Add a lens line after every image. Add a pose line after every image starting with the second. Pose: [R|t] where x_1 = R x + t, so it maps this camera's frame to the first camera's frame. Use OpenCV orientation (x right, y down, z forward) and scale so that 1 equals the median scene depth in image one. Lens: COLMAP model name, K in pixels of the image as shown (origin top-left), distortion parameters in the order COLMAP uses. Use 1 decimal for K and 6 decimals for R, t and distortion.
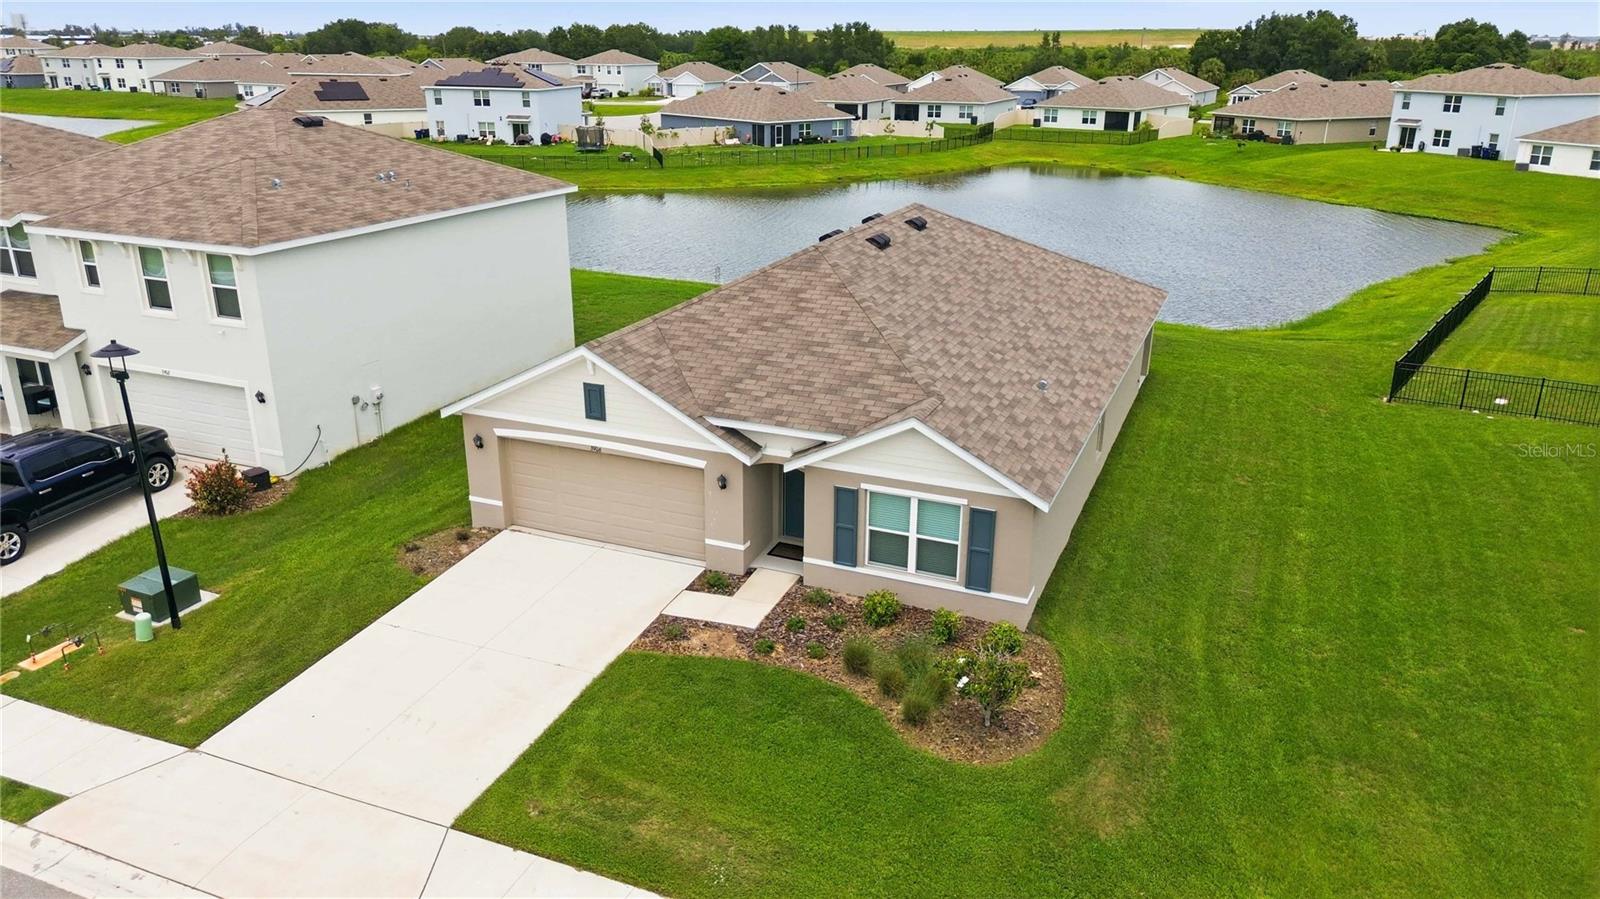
lens RADIAL K [[1139.8, 0, 793.8], [0, 1139.8, 441.9], [0, 0, 1]] dist [0.067479, -0.060244]
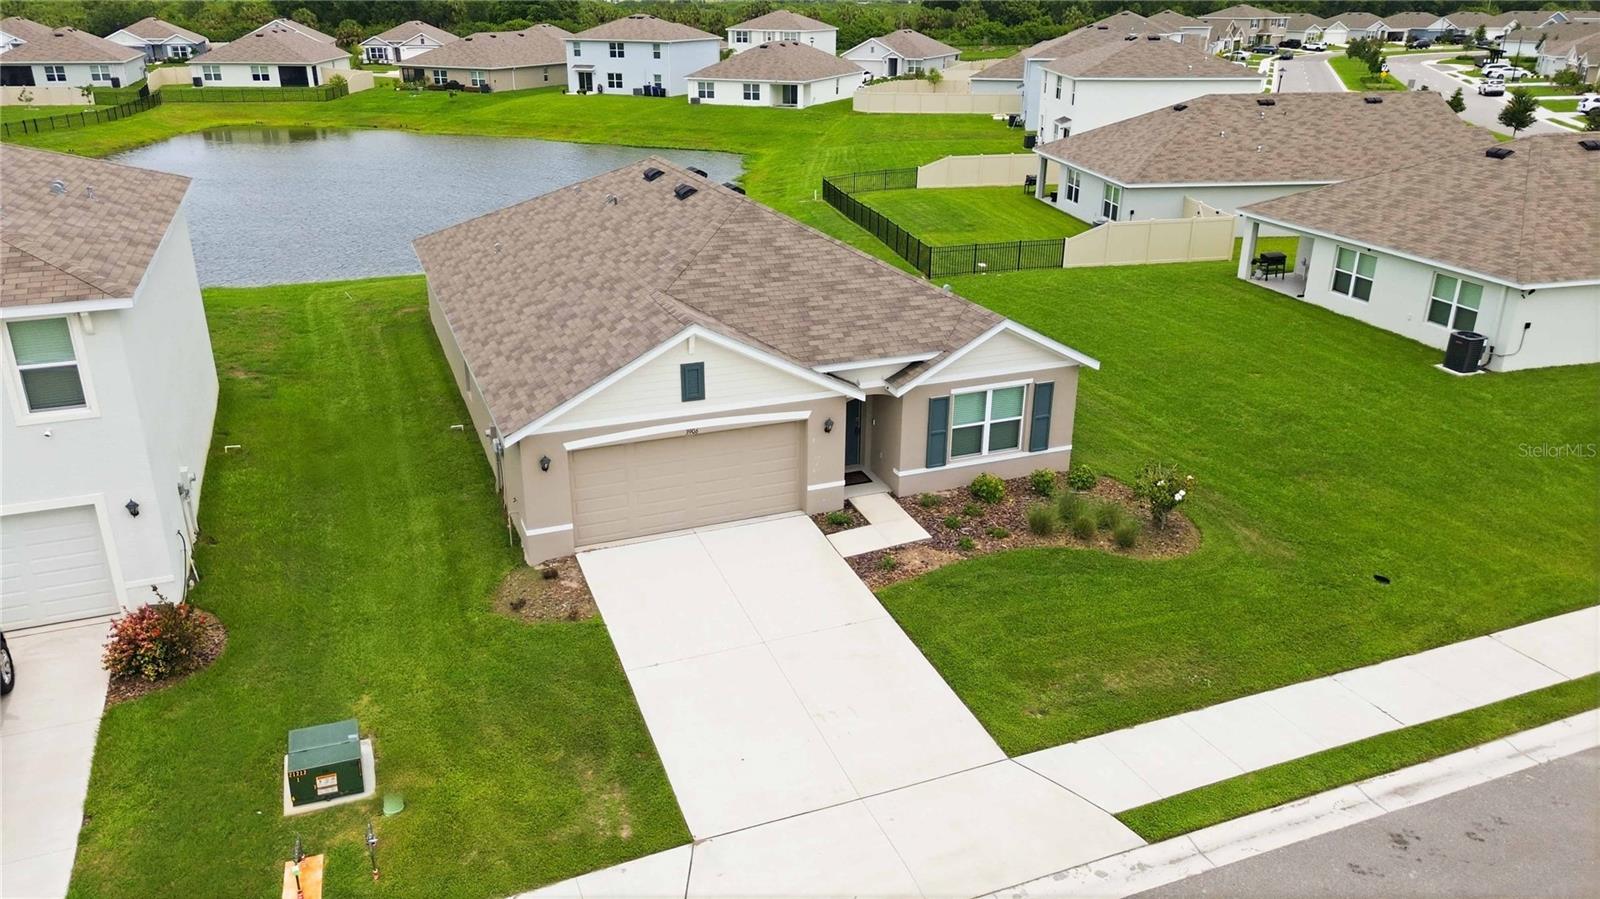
lens RADIAL K [[1139.8, 0, 794.8], [0, 1139.8, 449.8], [0, 0, 1]] dist [0.067479, -0.060244]
pose [[0.708839, -0.263294, 0.654387, -0.620377], [0.234506, 0.962916, 0.133412, -0.072055], [-0.665247, 0.058890, 0.744297, 0.197468]]
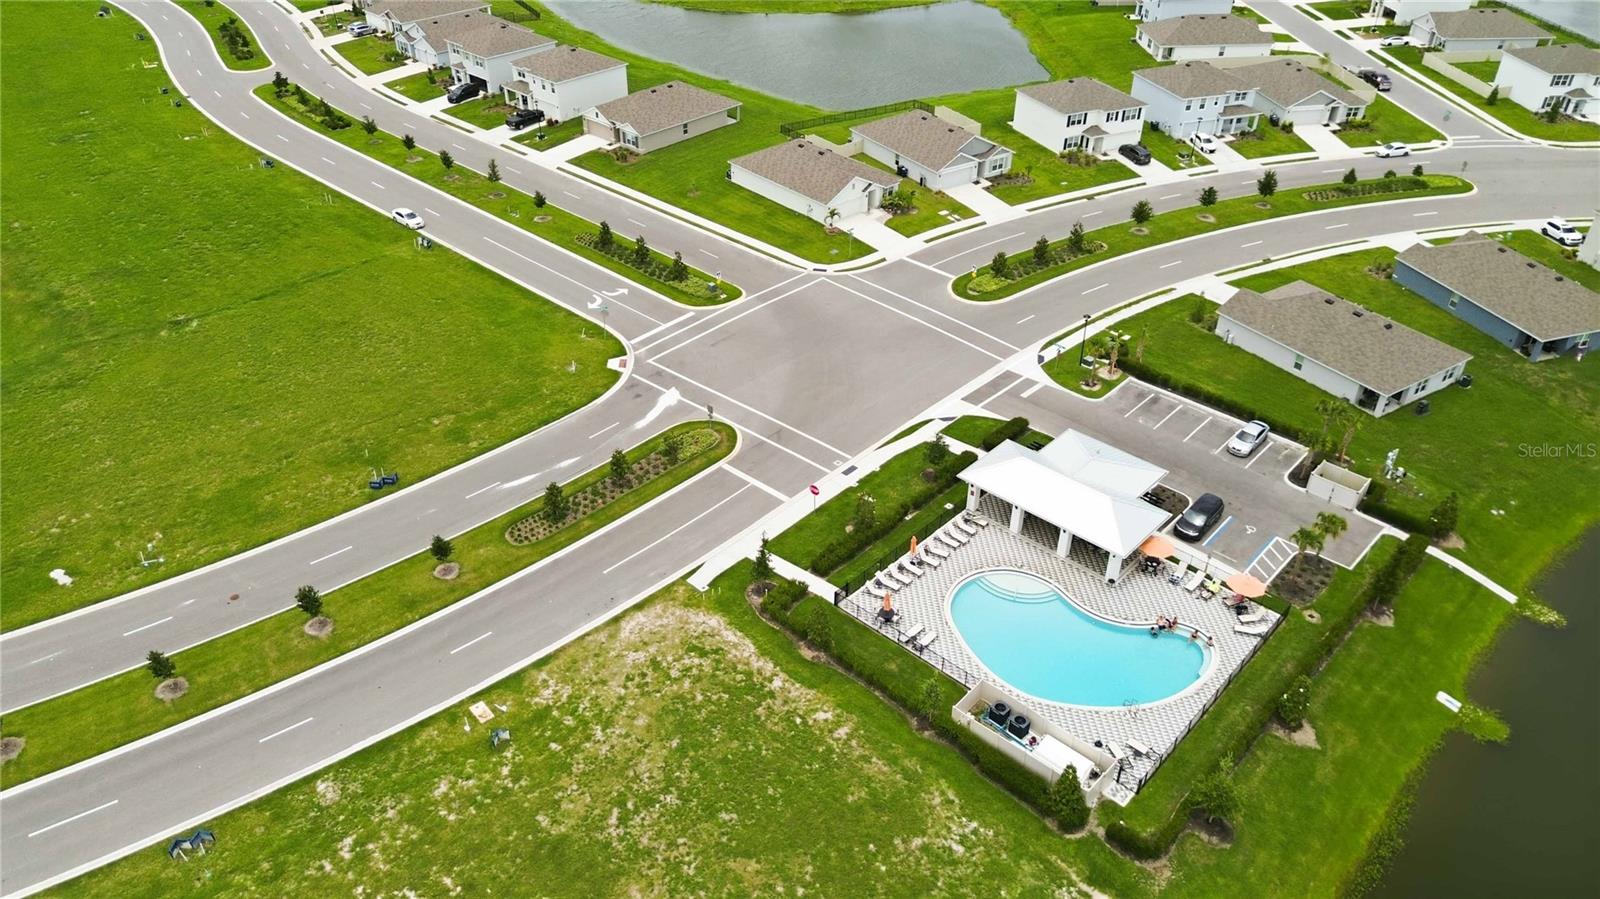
lens RADIAL K [[1139.8, 0, 790.5], [0, 1139.8, 442.9], [0, 0, 1]] dist [0.067479, -0.060244]
pose [[0.939414, 0.192079, -0.283912, 2.669988], [-0.112469, 0.955120, 0.274038, -0.144066], [0.323807, -0.225504, 0.918856, -4.427460]]
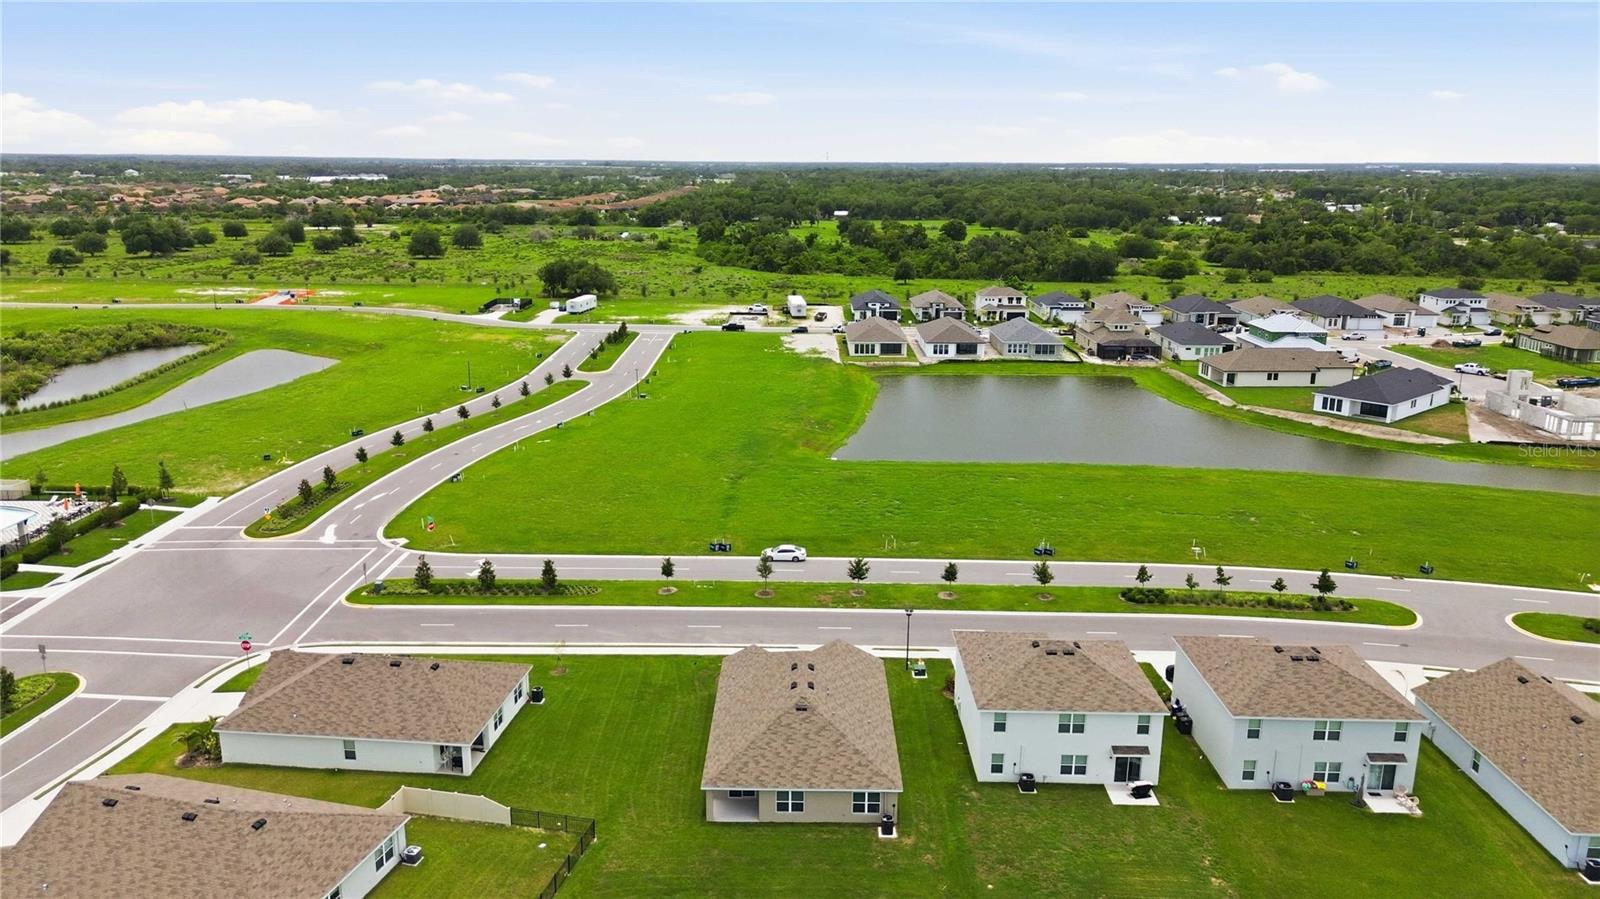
lens RADIAL K [[1139.8, 0, 796.5], [0, 1139.8, 440.9], [0, 0, 1]] dist [0.067479, -0.060244]
pose [[-0.925229, 0.075213, -0.371879, 1.144411], [-0.139585, 0.843932, 0.517971, -2.232563], [0.352799, 0.531151, -0.770332, 2.994955]]
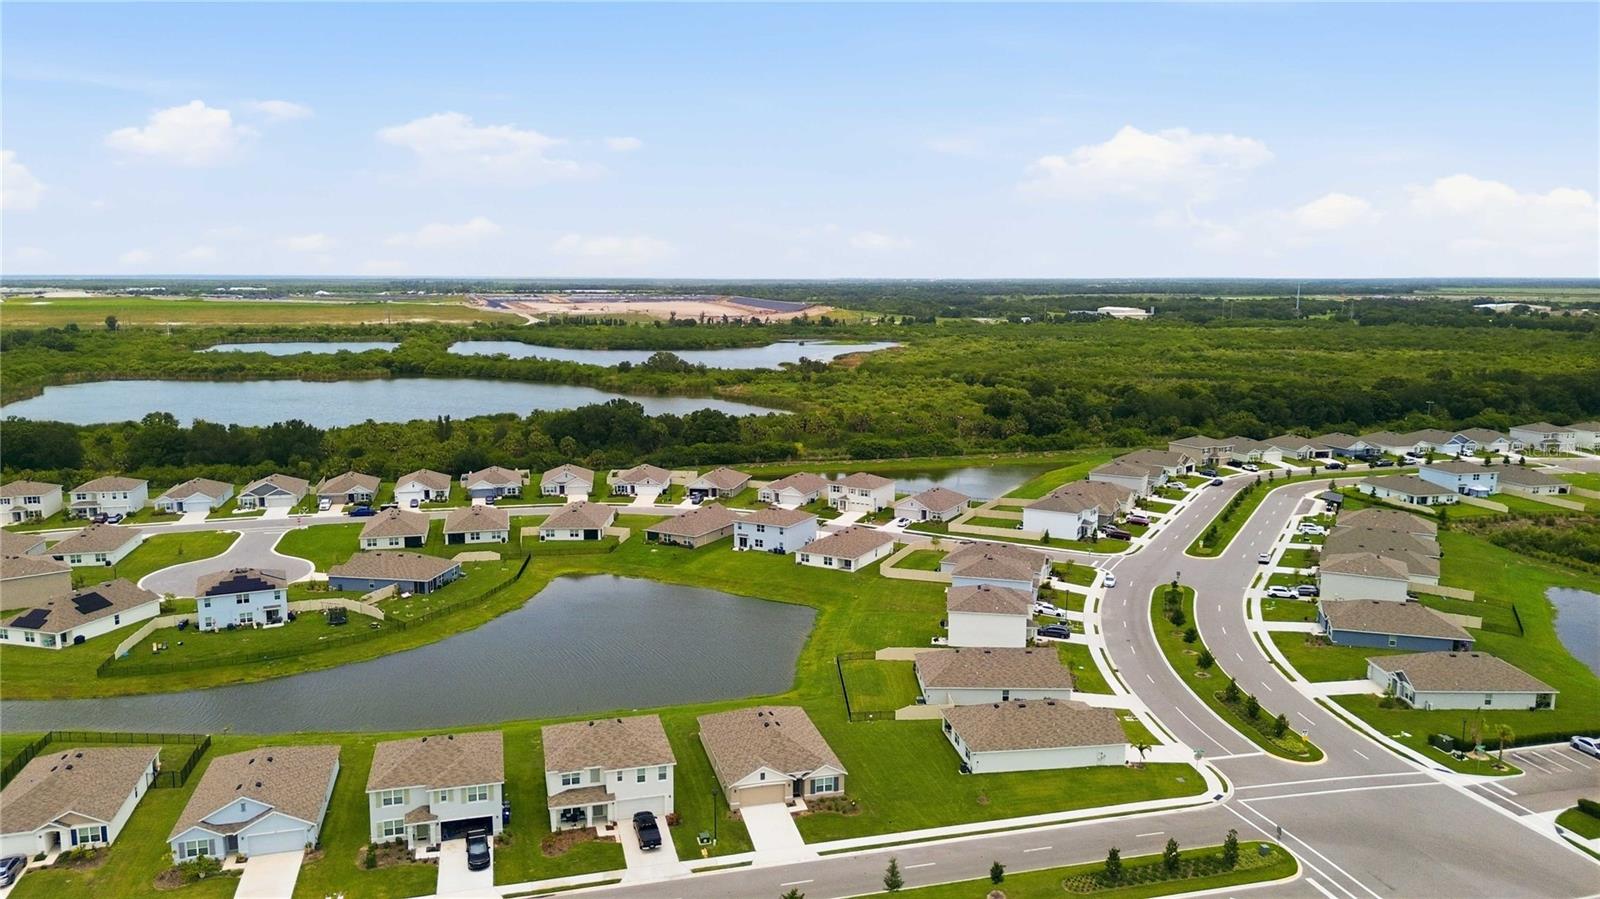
lens RADIAL K [[1139.8, 0, 797.3], [0, 1139.8, 447.0], [0, 0, 1]] dist [0.067479, -0.060244]
pose [[0.788806, -0.096041, 0.607092, -2.534724], [0.203859, 0.972687, -0.111001, -0.727039], [-0.579850, 0.211319, 0.786840, -2.894444]]
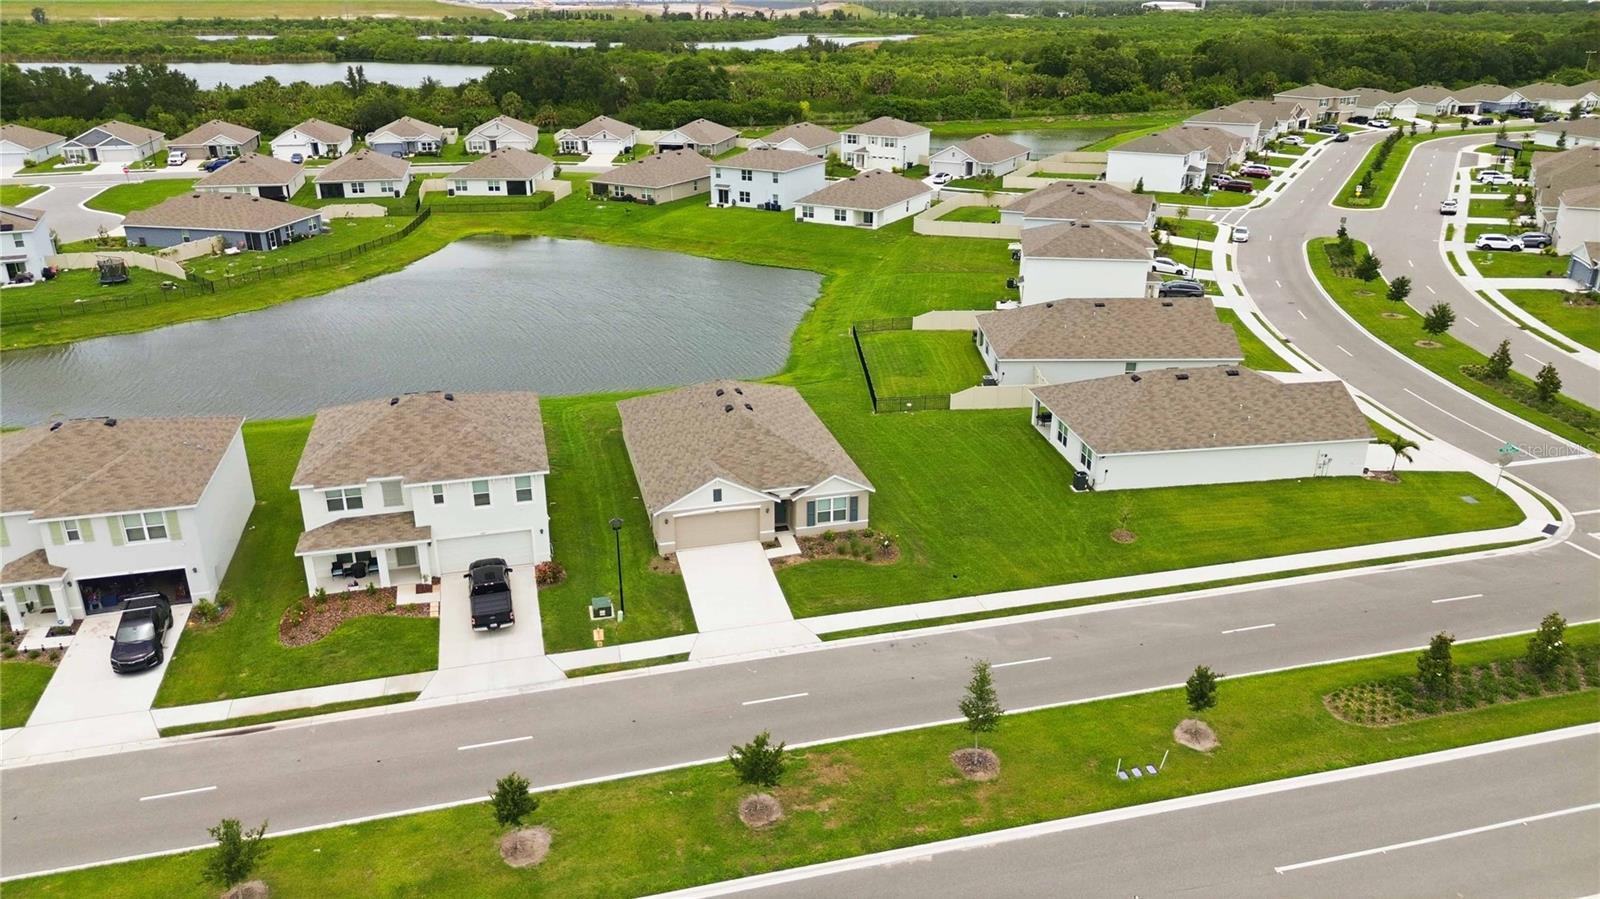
lens RADIAL K [[1139.8, 0, 796.9], [0, 1139.8, 448.9], [0, 0, 1]] dist [0.067479, -0.060244]
pose [[0.794253, -0.233204, 0.561052, -1.279491], [0.207282, 0.972011, 0.110582, -0.339516], [-0.571136, 0.028466, 0.820361, -1.145271]]
